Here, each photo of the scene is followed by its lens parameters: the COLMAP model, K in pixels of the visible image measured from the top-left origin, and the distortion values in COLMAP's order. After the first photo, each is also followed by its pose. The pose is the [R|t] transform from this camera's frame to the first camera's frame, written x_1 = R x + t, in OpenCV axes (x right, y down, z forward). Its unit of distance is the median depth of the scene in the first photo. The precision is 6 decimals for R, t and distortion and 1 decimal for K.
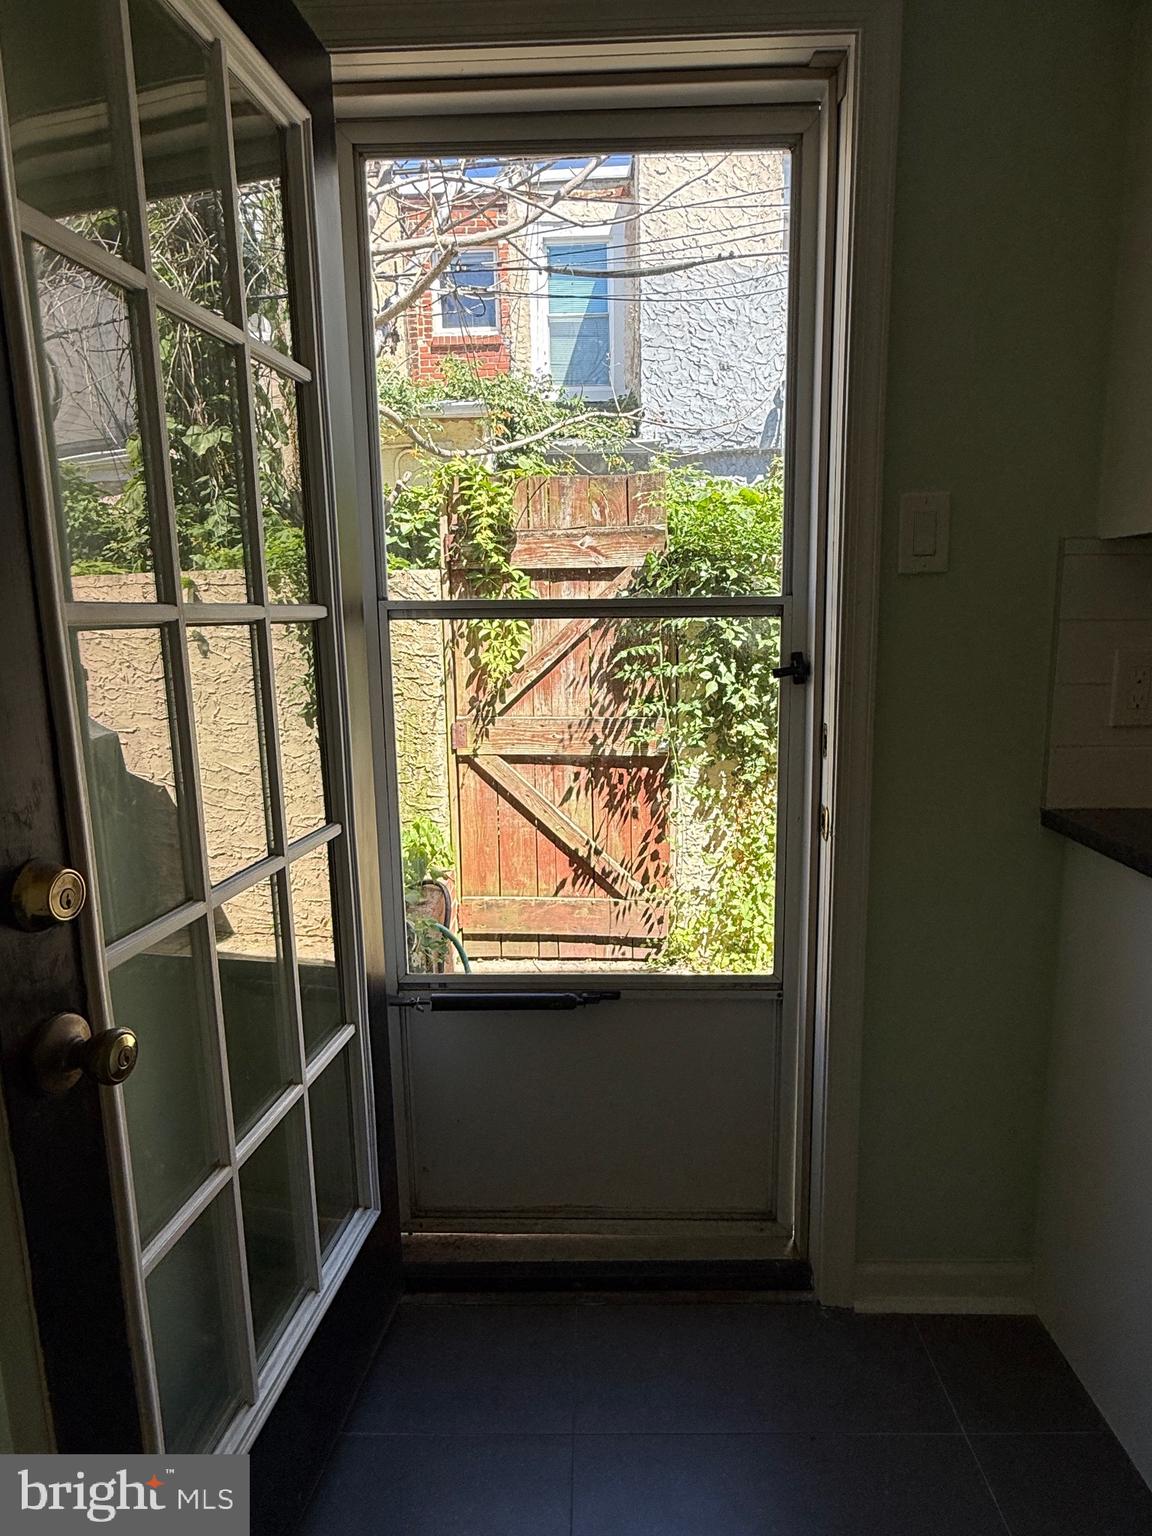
lens RADIAL K [[905.8, 0, 575.8], [0, 905.8, 766.0], [0, 0, 1]] dist [0.025304, -0.000230]
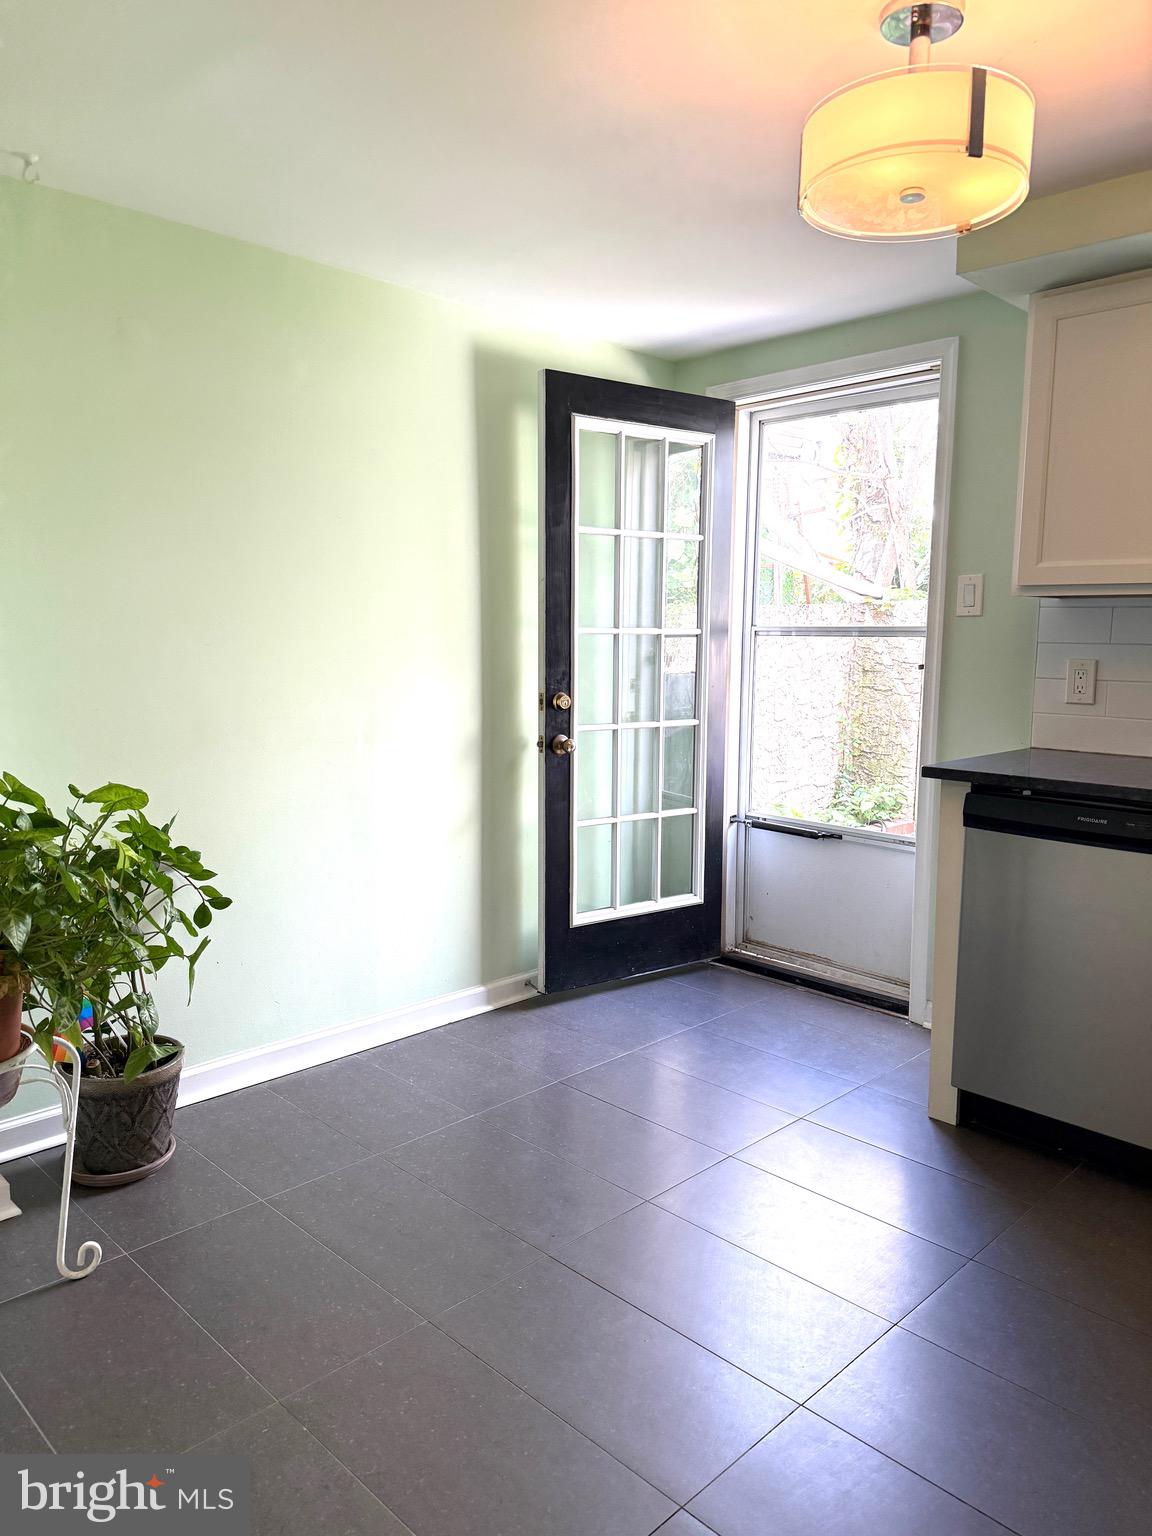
lens RADIAL K [[1088.6, 0, 575.1], [0, 1088.6, 769.2], [0, 0, 1]] dist [0.042946, -0.049678]
pose [[0.725730, 0.110372, -0.679068, 0.603509], [-0.136699, 0.990501, 0.014898, 0.081883], [0.674262, 0.082016, 0.733924, -0.533662]]
